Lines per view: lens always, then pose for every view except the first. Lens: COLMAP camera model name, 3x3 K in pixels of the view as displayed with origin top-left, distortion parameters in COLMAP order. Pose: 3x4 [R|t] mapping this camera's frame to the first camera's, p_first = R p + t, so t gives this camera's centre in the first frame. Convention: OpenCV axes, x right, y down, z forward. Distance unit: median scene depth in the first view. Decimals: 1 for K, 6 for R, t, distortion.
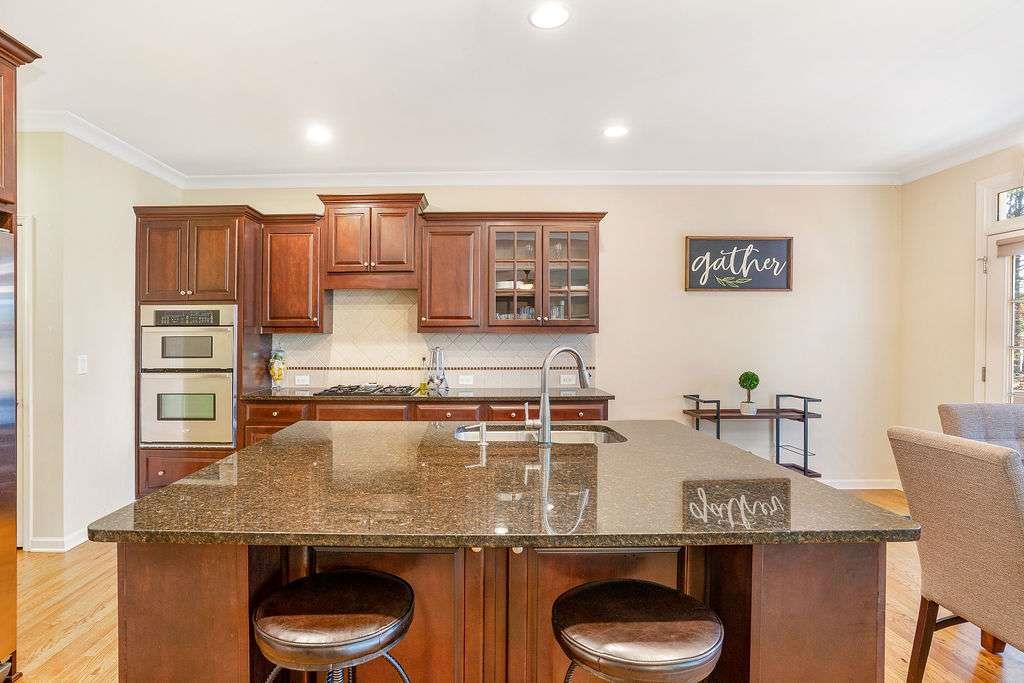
lens RADIAL K [[511.0, 0, 457.0], [0, 511.0, 346.8], [0, 0, 1]] dist [-0.034349, 0.004686]
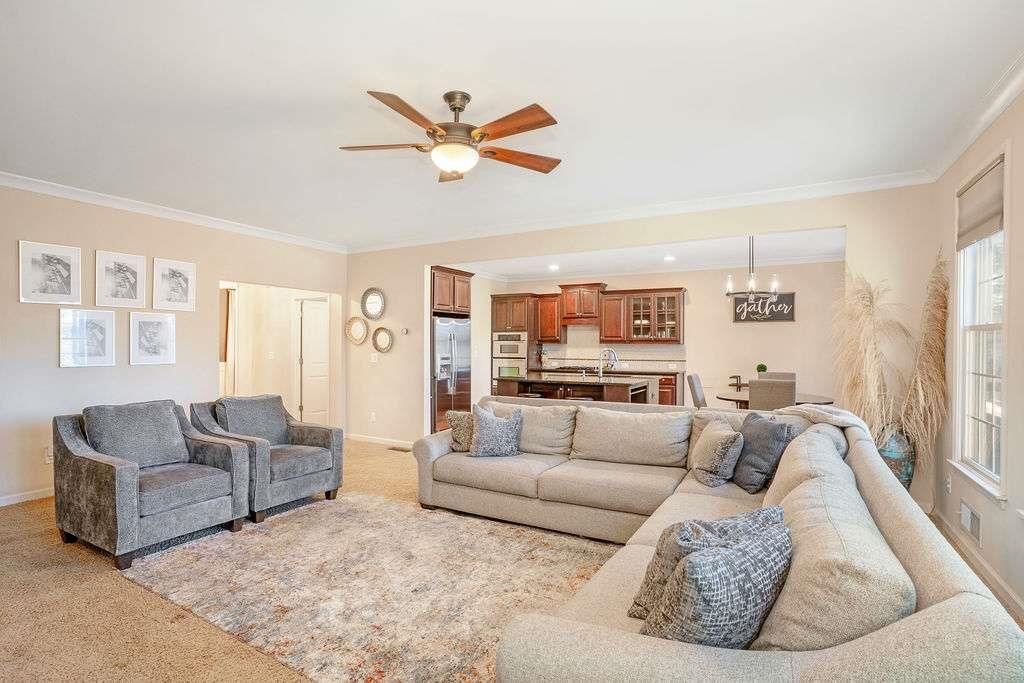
lens RADIAL K [[511.0, 0, 505.3], [0, 511.0, 348.5], [0, 0, 1]] dist [-0.034349, 0.004686]
pose [[0.880418, 0.007038, -0.474147, 0.638118], [-0.011394, 0.999915, -0.006316, 0.014208], [0.474062, 0.010963, 0.880423, -1.213257]]
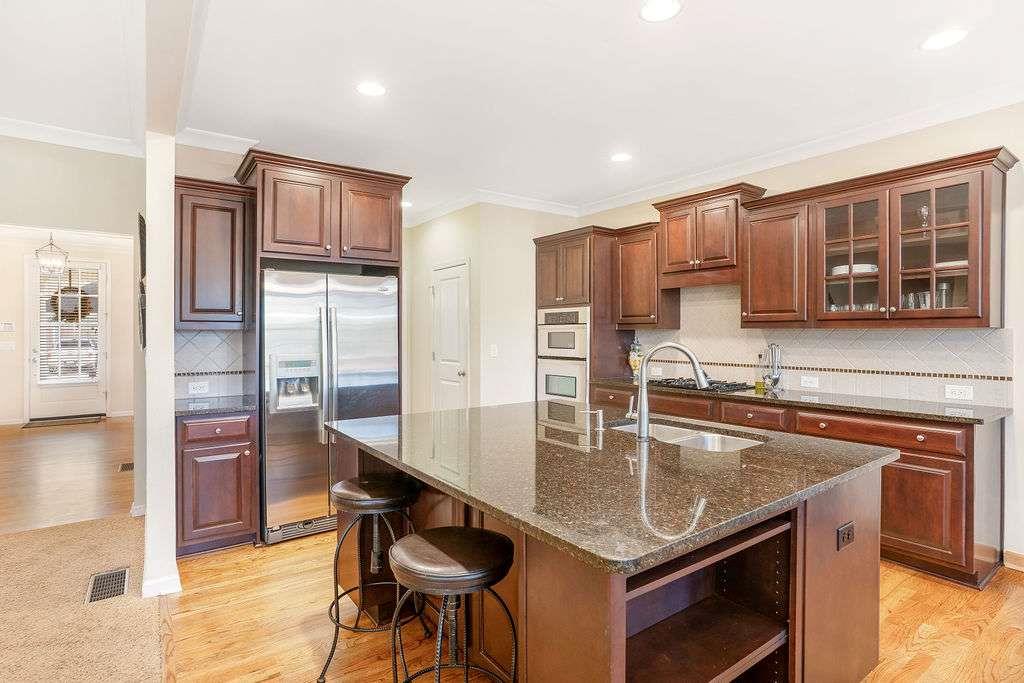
lens RADIAL K [[517.6, 0, 514.6], [0, 517.6, 333.8], [0, 0, 1]] dist [-0.010505, 0.001542]
pose [[0.616046, 0.003116, -0.787704, 0.427133], [-0.012500, 0.999905, -0.005820, -0.006388], [0.787611, 0.013432, 0.616027, 0.072047]]
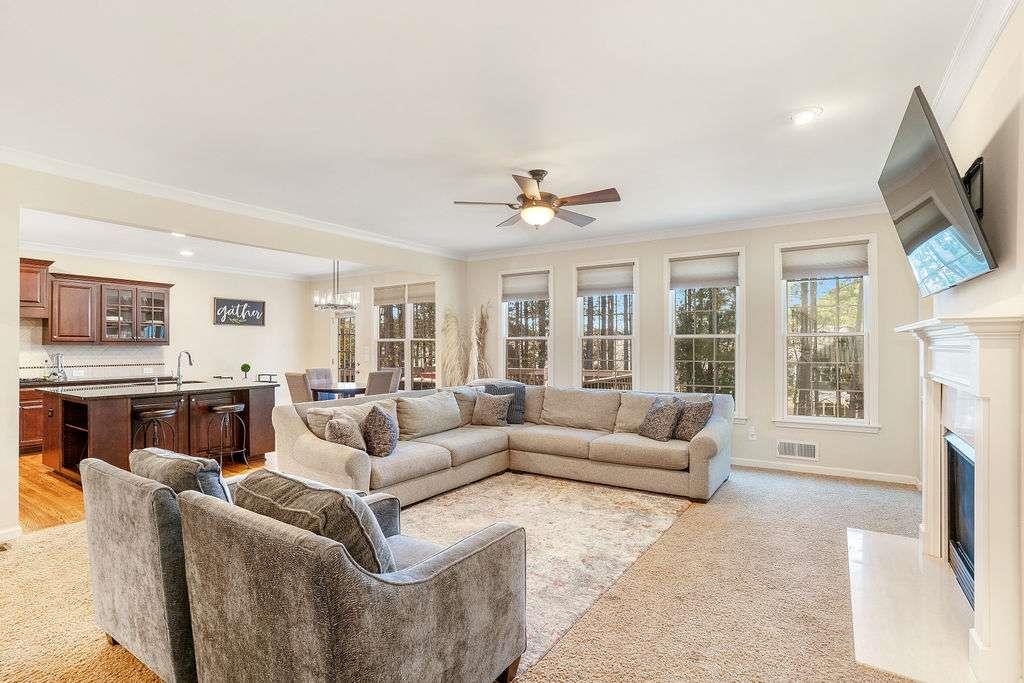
lens RADIAL K [[511.0, 0, 518.4], [0, 511.0, 346.5], [0, 0, 1]] dist [-0.034349, 0.004686]
pose [[0.529474, 0.001610, 0.848324, -0.636018], [0.014316, 0.999839, -0.010833, 0.016588], [-0.848205, 0.017881, 0.529366, -1.128922]]
